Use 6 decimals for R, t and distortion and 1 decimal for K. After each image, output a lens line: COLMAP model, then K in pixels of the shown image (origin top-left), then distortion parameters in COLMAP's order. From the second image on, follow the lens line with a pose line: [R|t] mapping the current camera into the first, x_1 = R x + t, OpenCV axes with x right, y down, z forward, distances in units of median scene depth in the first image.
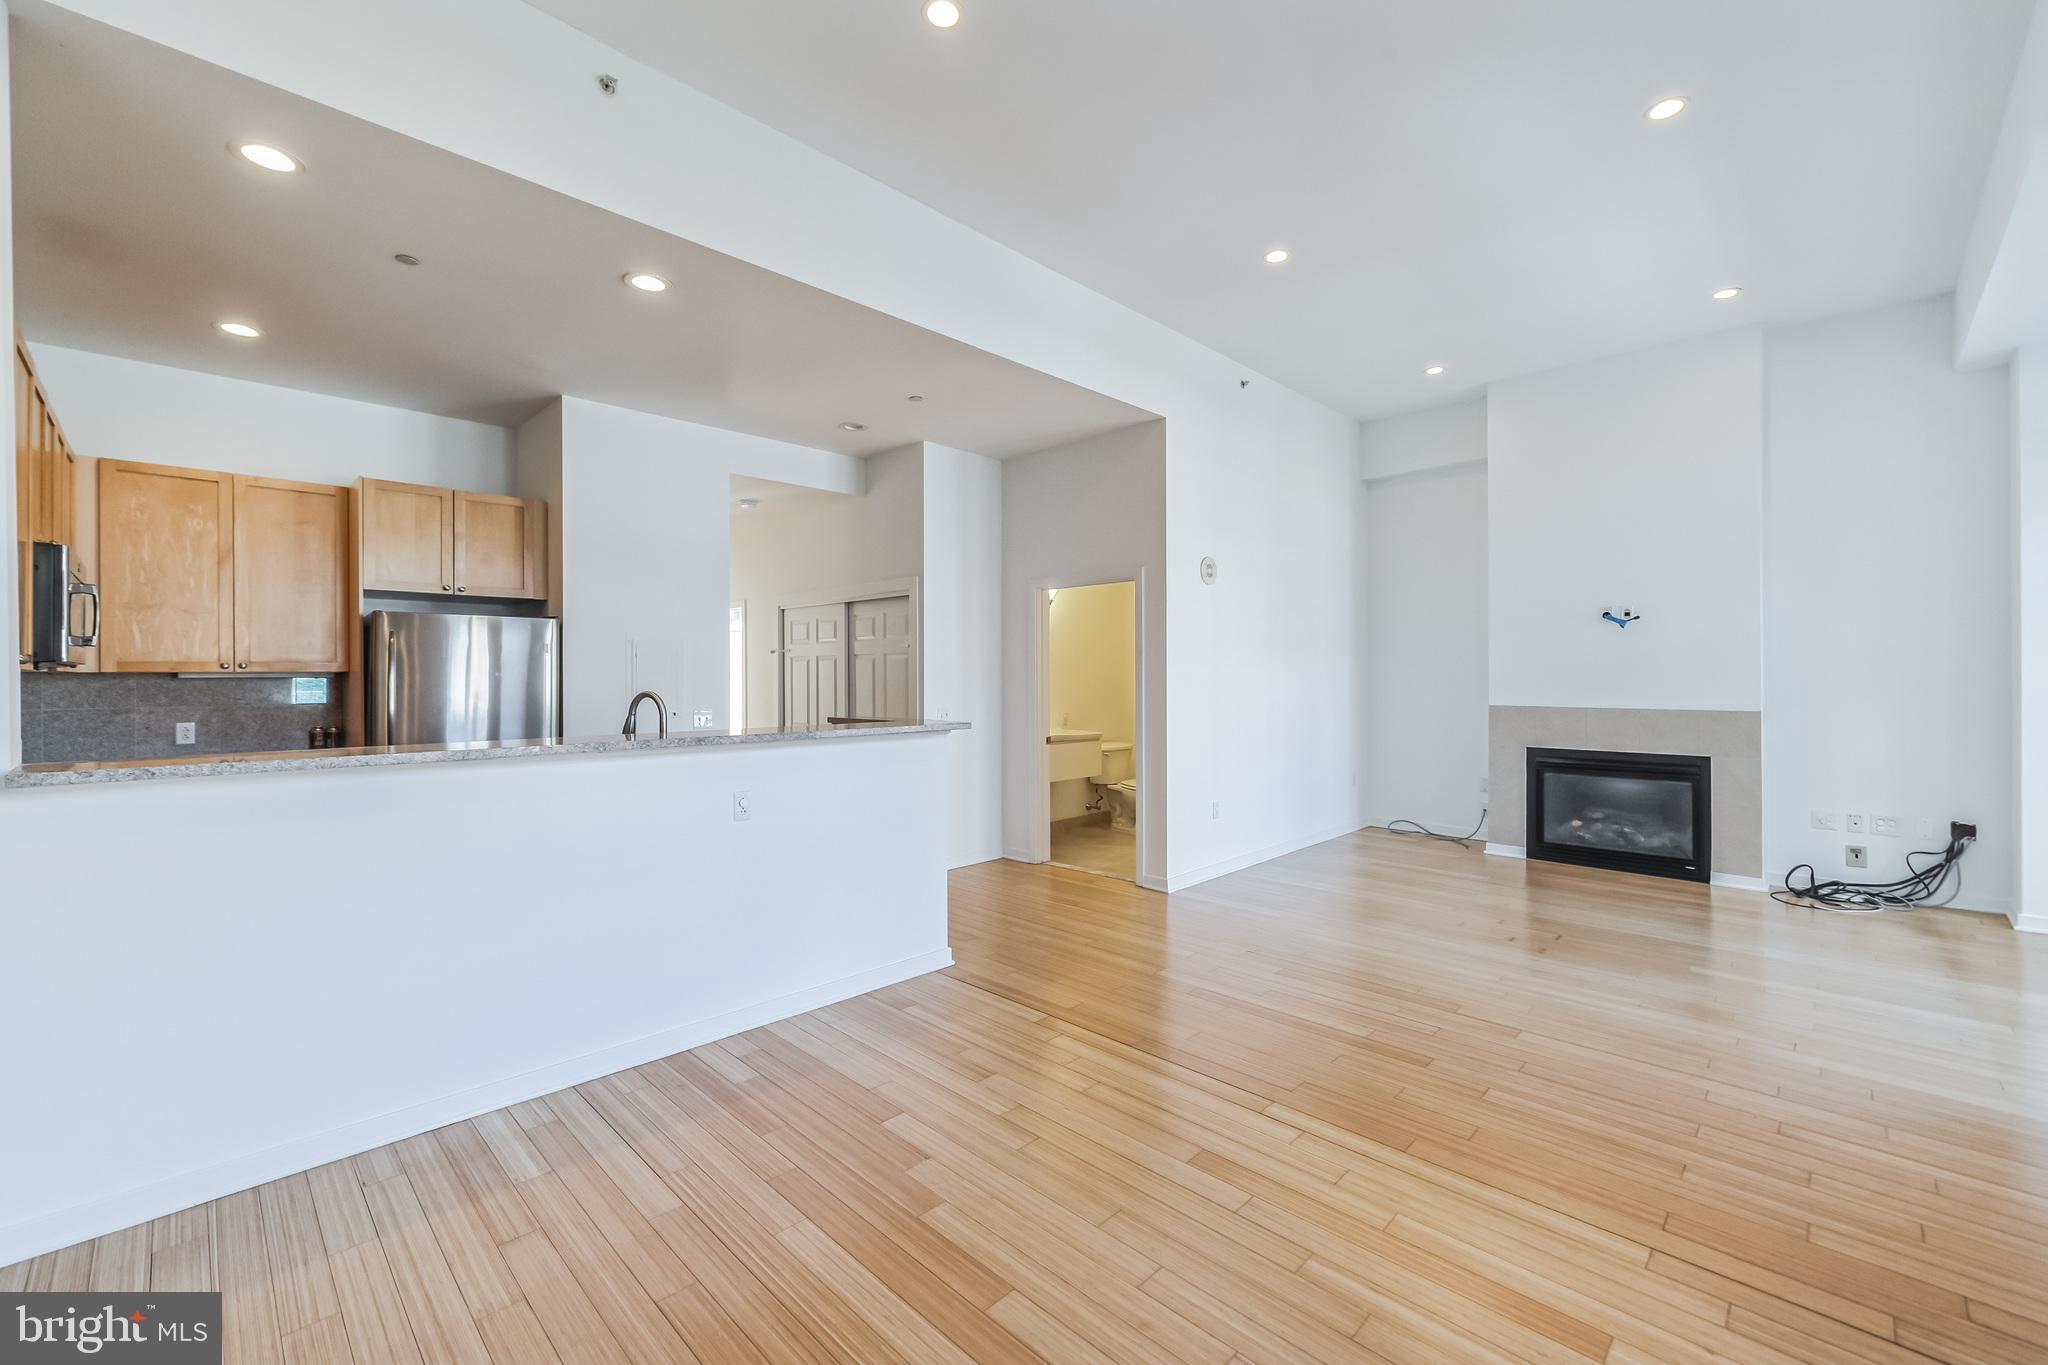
lens RADIAL K [[833.3, 0, 1078.0], [0, 833.3, 674.2], [0, 0, 1]] dist [-0.000394, -0.000005]
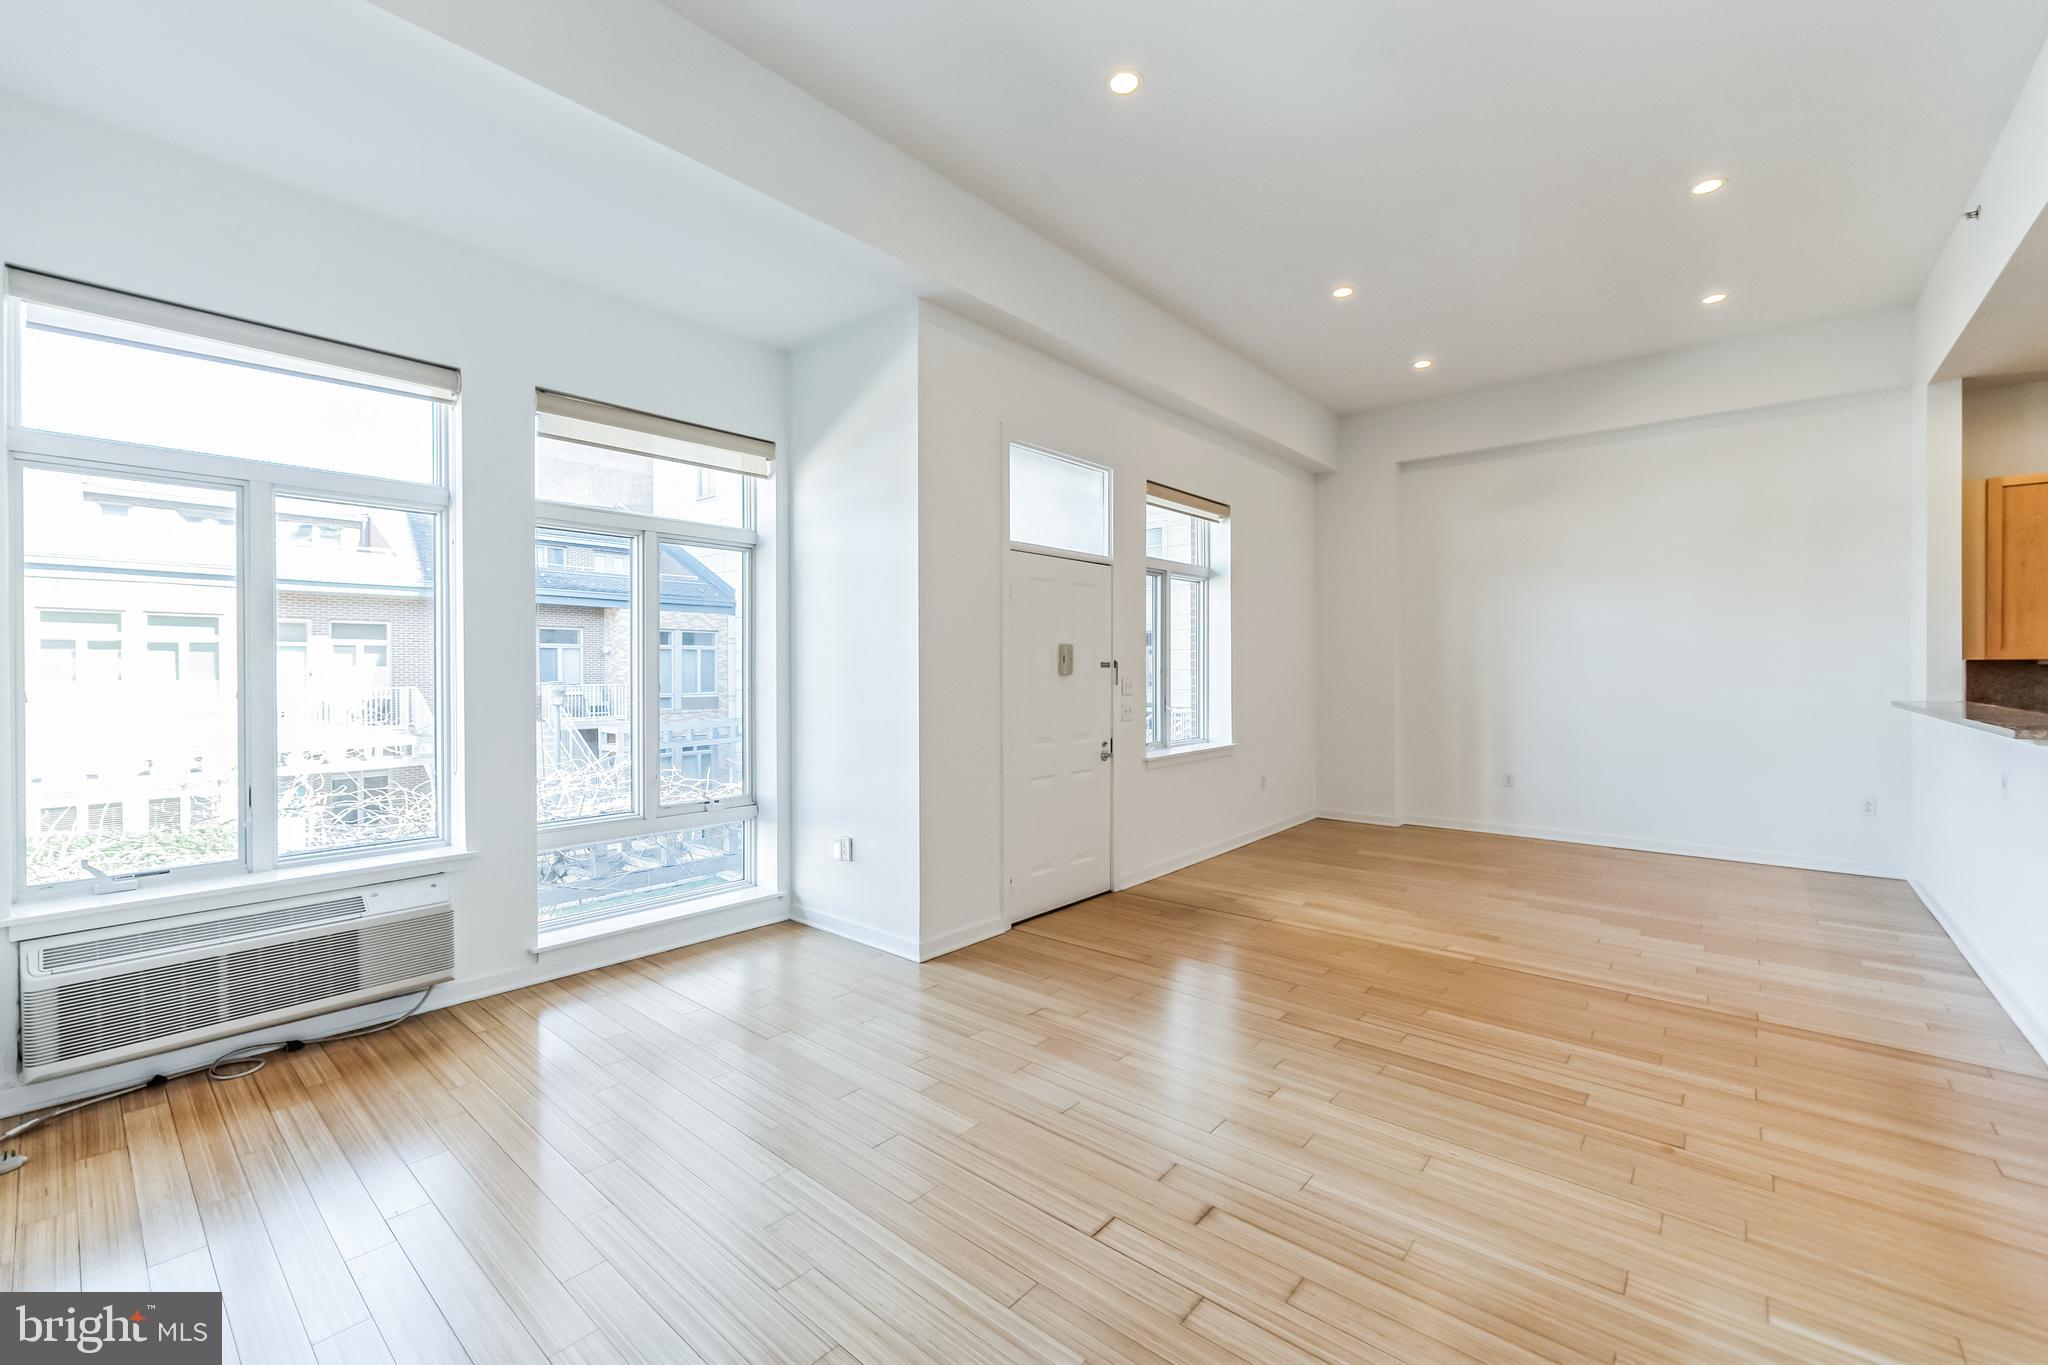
lens RADIAL K [[832.2, 0, 1053.3], [0, 832.2, 674.1], [0, 0, 1]] dist [0.001334, 0.000051]
pose [[-0.999039, 0.006016, -0.043427, 0.559551], [0.005807, 0.999971, 0.004929, 0.002146], [0.043455, 0.004672, -0.999044, 1.316681]]
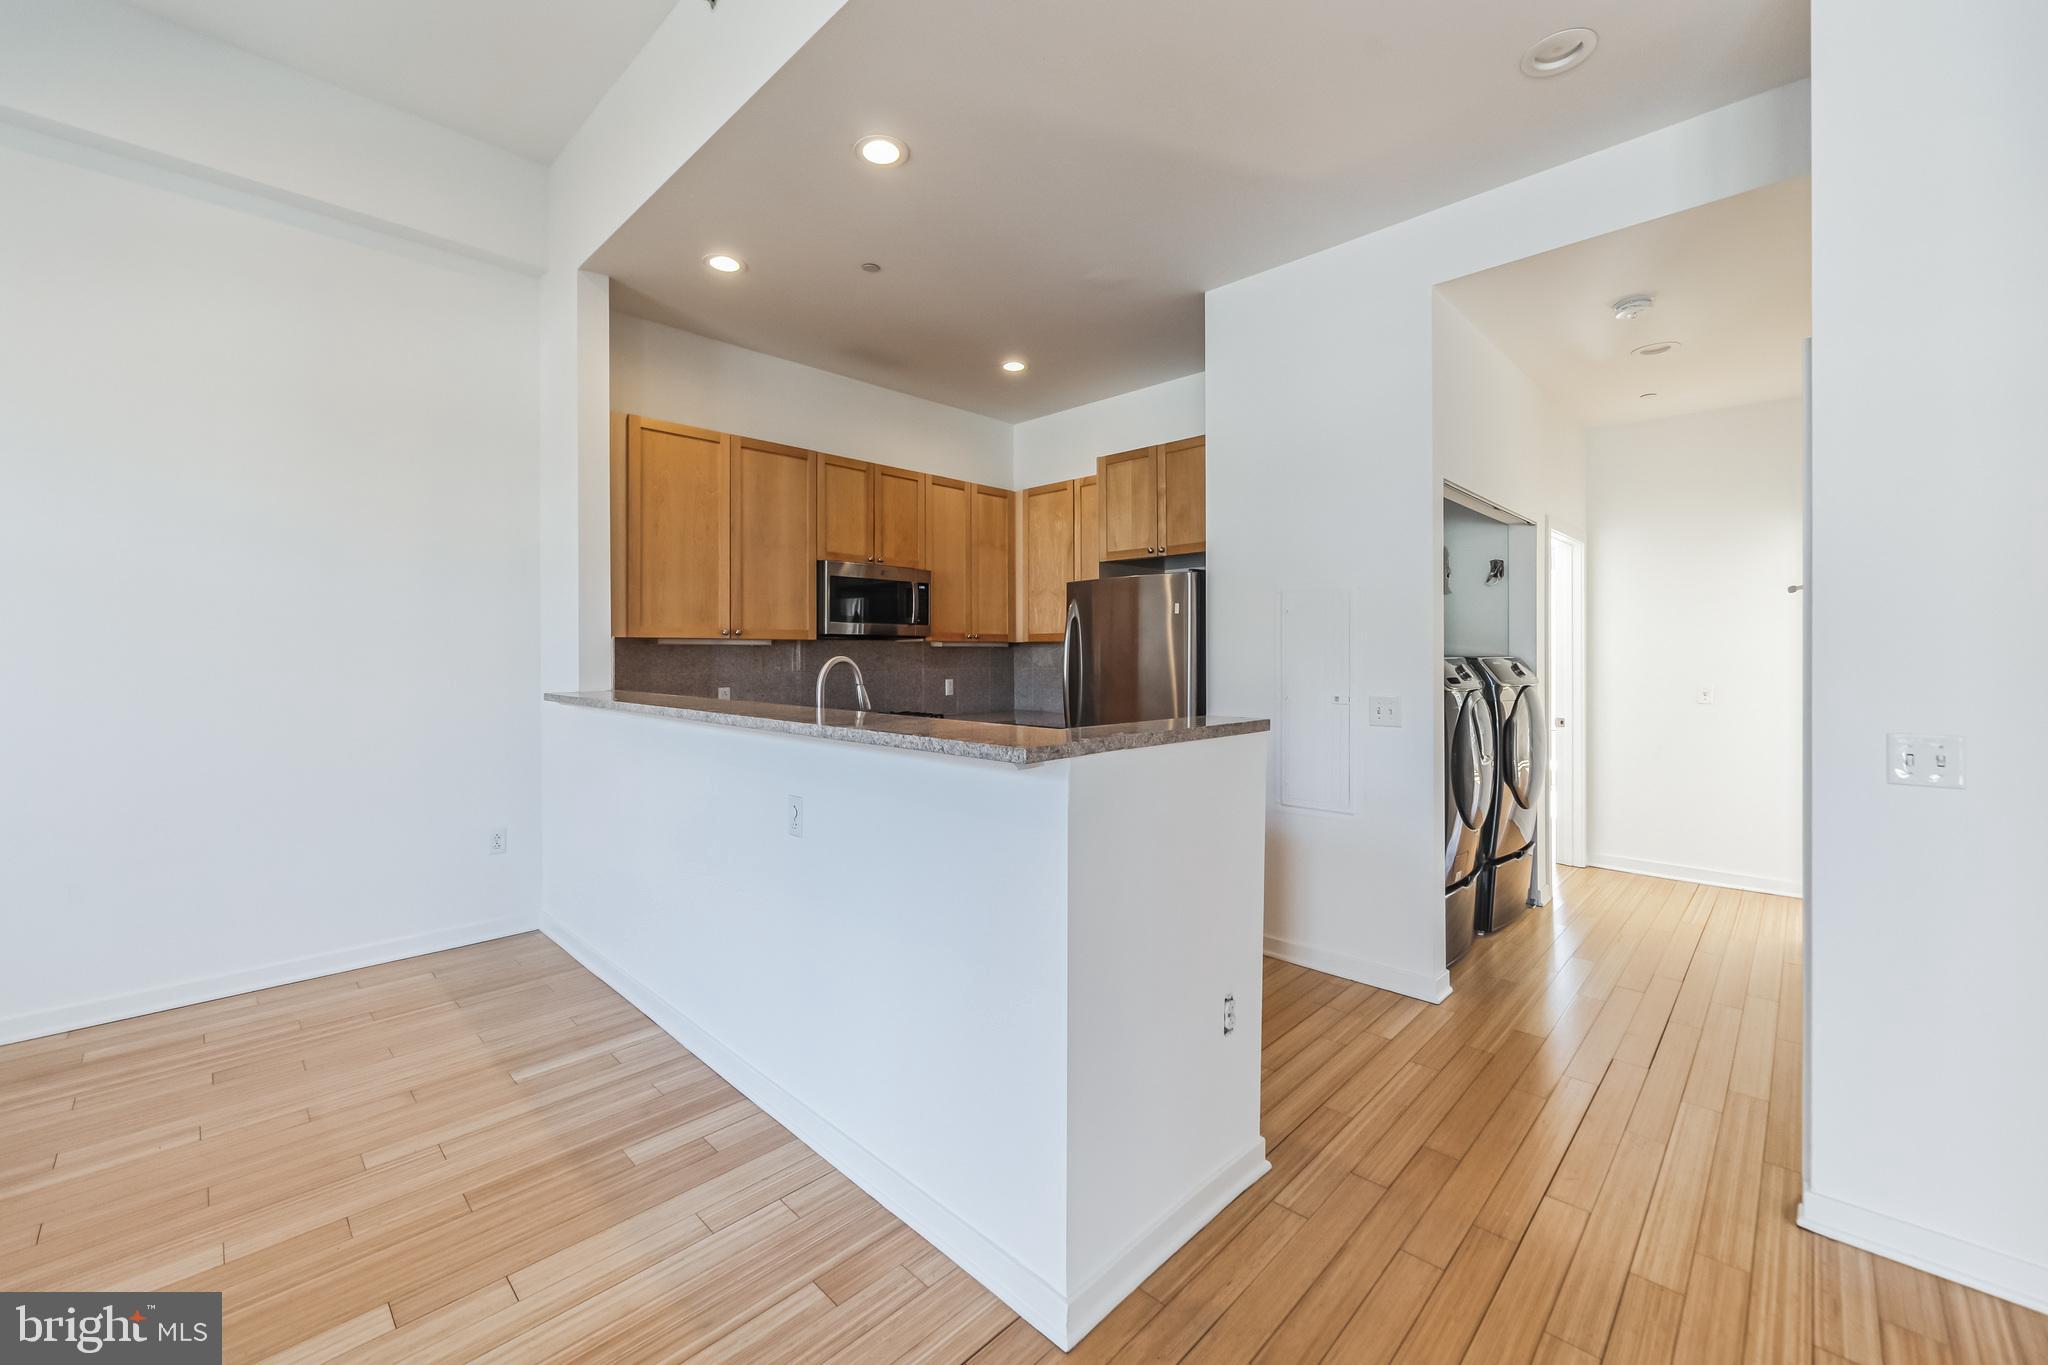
lens RADIAL K [[863.7, 0, 1003.8], [0, 863.7, 654.7], [0, 0, 1]] dist [0.000048, 0.000273]
pose [[-0.080436, 0.001876, -0.996758, 0.212019], [0.001297, 0.999998, 0.001778, 0.012075], [0.996759, -0.001150, -0.080439, 0.806918]]
